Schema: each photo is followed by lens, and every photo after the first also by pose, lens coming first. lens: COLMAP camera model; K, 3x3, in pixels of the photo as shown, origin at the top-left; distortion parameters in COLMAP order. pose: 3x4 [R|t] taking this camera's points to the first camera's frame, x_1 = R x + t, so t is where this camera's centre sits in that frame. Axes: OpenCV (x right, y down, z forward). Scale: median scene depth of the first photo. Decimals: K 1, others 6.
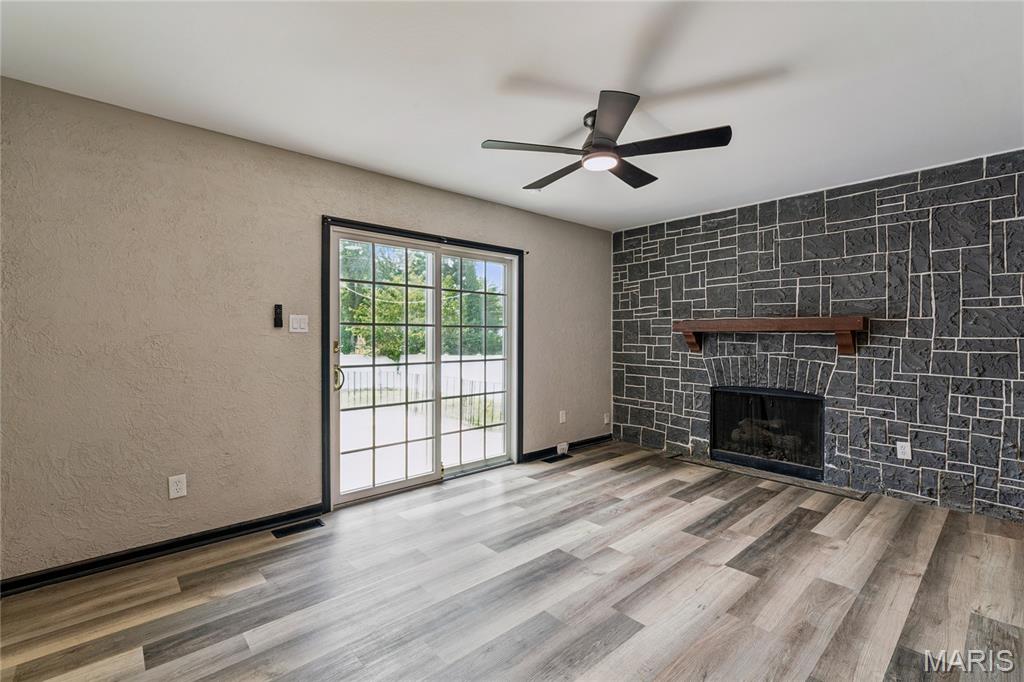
lens RADIAL K [[442.3, 0, 512.0], [0, 442.3, 341.0], [0, 0, 1]] dist [0.000574, 0.000089]
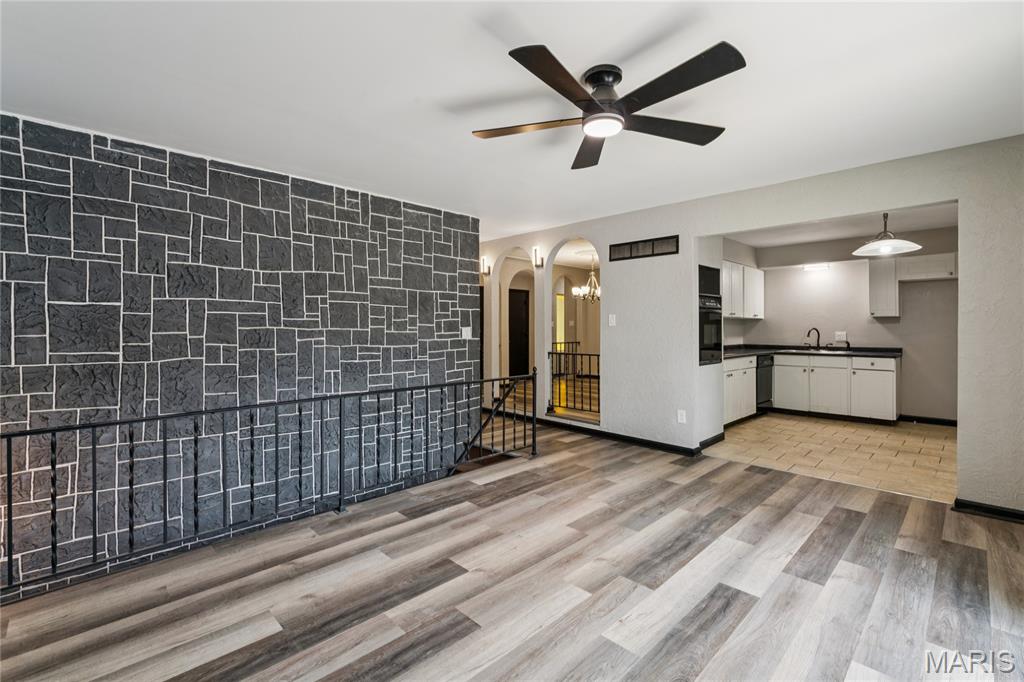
lens RADIAL K [[446.2, 0, 512.5], [0, 446.2, 326.4], [0, 0, 1]] dist [0.000368, 0.000036]
pose [[-0.998885, -0.001259, -0.047192, 0.430454], [-0.001761, 0.999942, 0.010608, -0.022829], [0.047176, 0.010679, -0.998830, 1.929130]]
